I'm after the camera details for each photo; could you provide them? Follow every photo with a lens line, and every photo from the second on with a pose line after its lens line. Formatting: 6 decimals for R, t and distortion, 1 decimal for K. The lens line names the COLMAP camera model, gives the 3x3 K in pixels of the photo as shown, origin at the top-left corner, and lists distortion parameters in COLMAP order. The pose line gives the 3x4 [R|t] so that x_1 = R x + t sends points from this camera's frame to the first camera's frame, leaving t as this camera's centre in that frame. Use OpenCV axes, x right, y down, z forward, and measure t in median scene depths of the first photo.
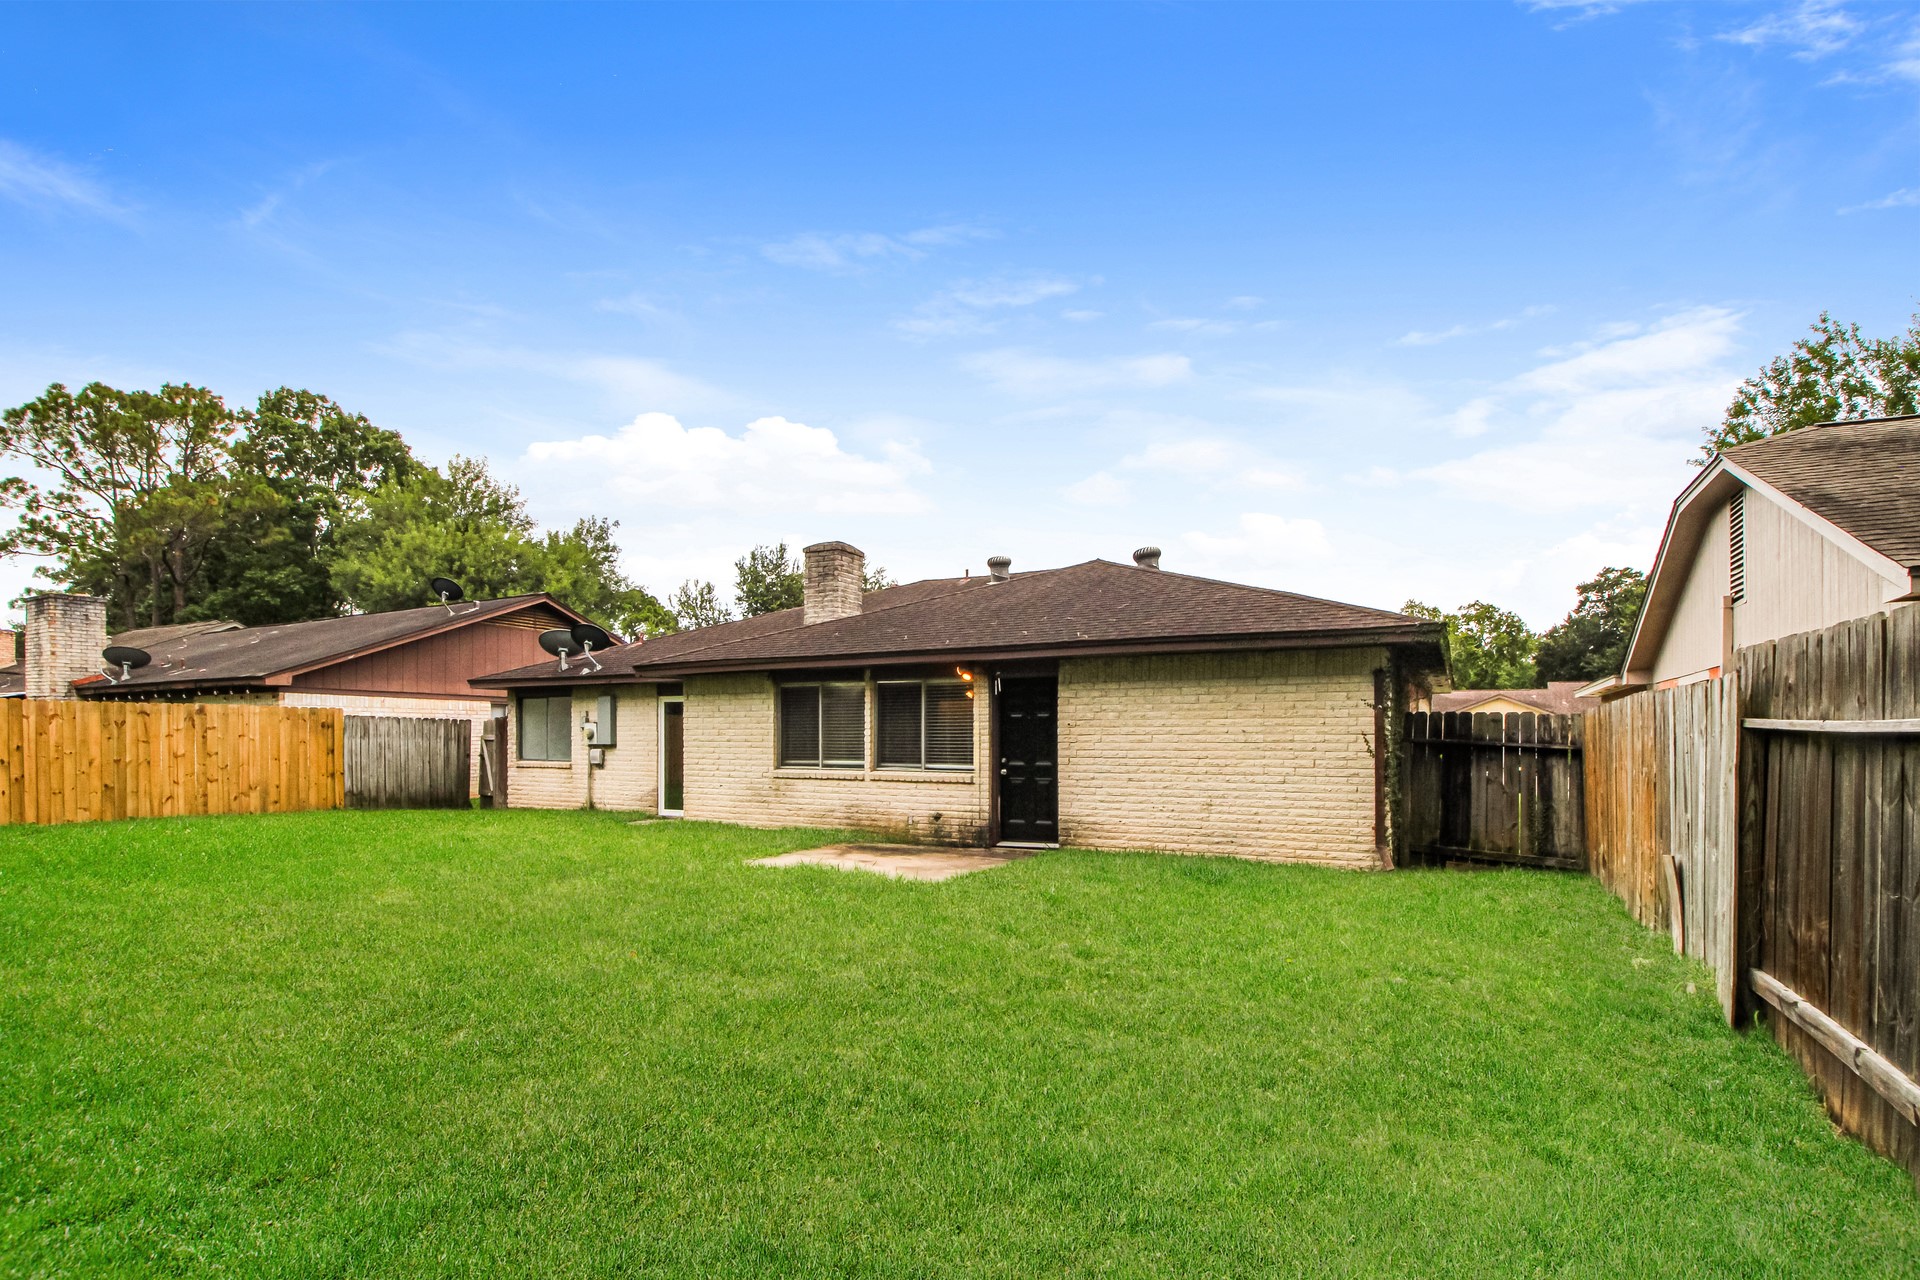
lens RADIAL K [[917.2, 0, 967.1], [0, 917.2, 704.1], [0, 0, 1]] dist [0.001496, -0.012477]
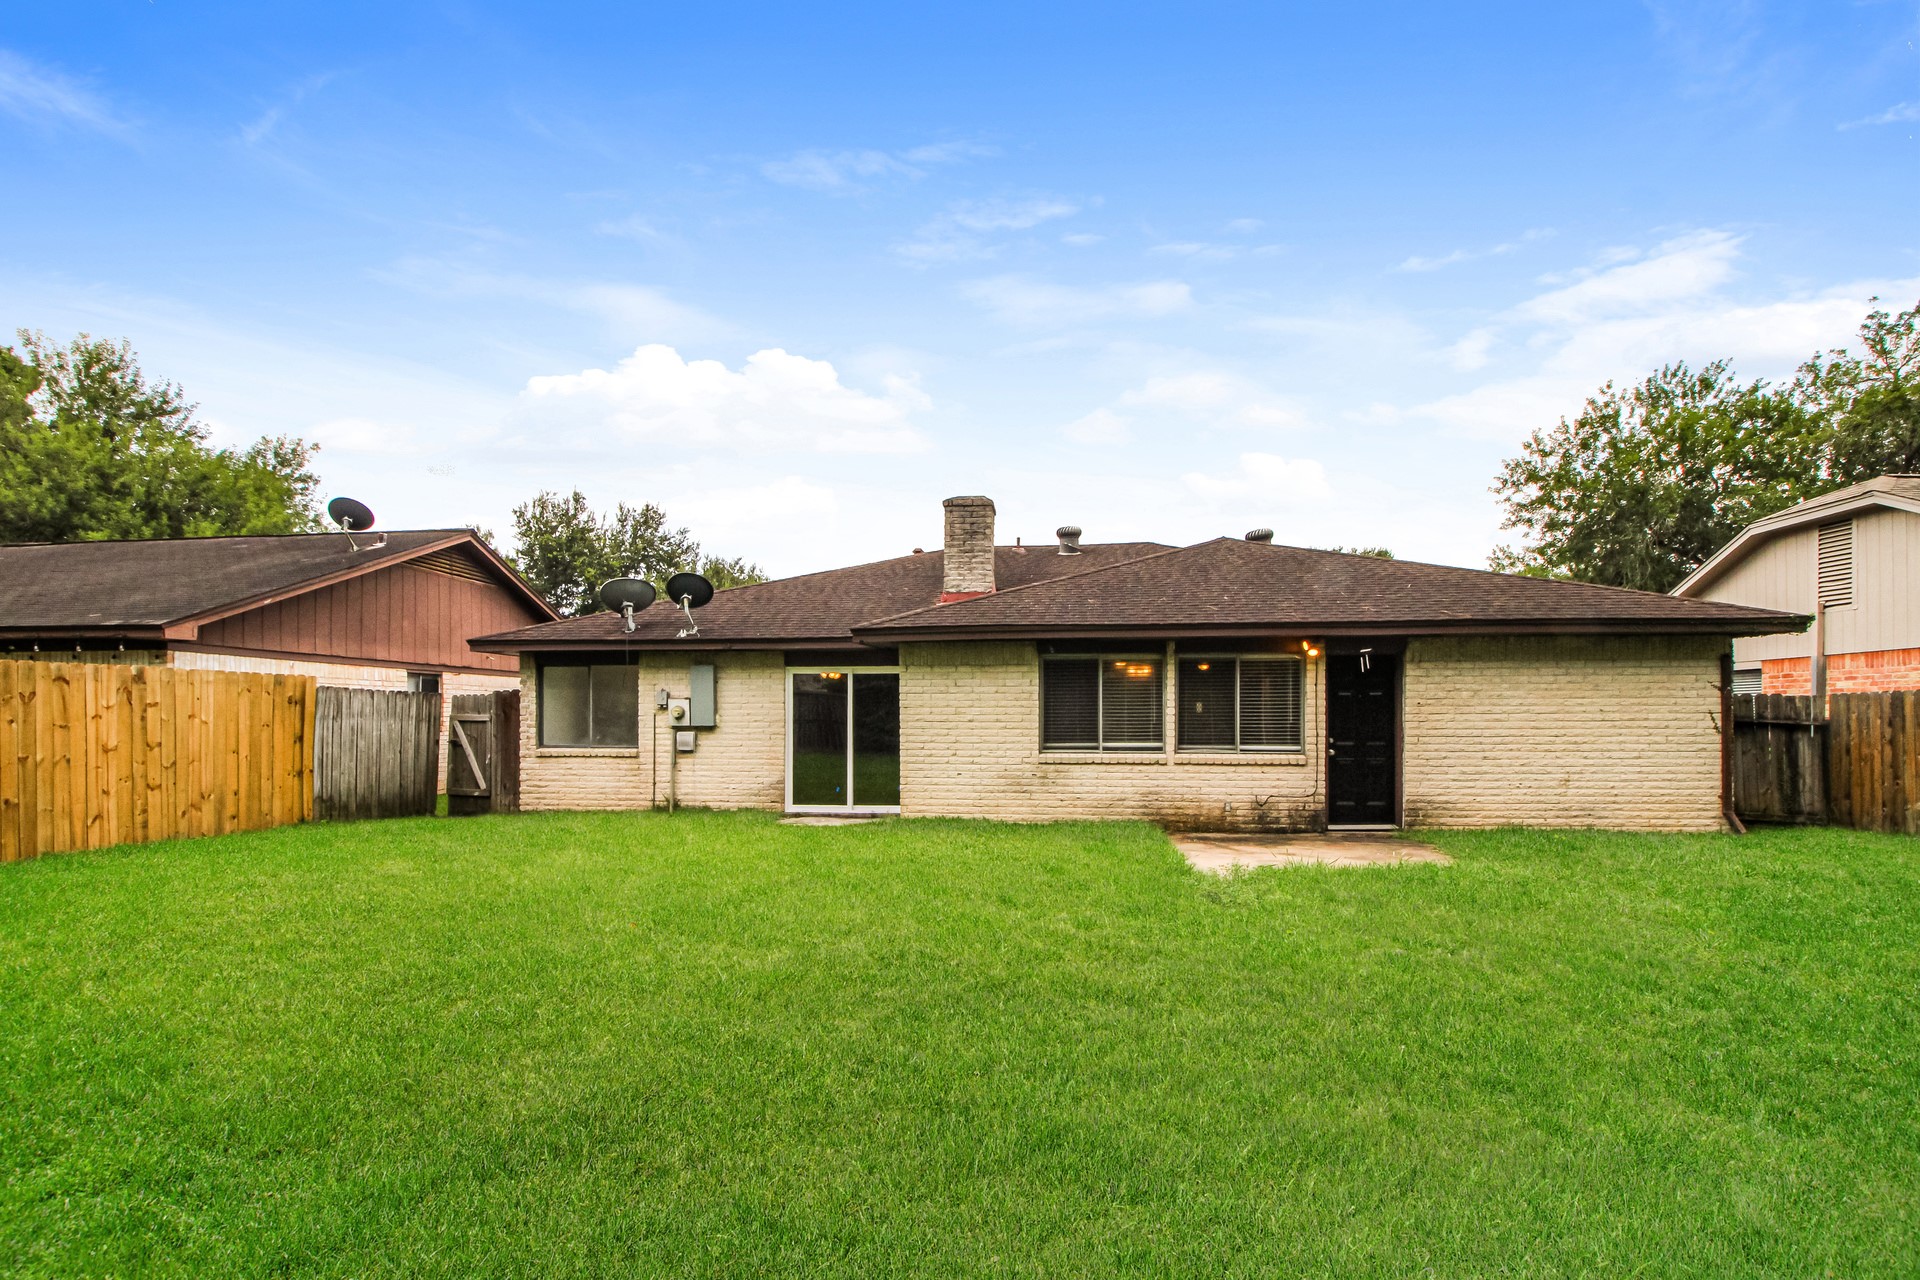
lens RADIAL K [[891.0, 0, 948.4], [0, 891.0, 658.3], [0, 0, 1]] dist [0.002838, -0.014359]
pose [[0.927139, 0.022932, 0.374016, -0.639025], [-0.012281, 0.999449, -0.030837, 0.008438], [-0.374517, 0.023997, 0.926909, 0.263411]]
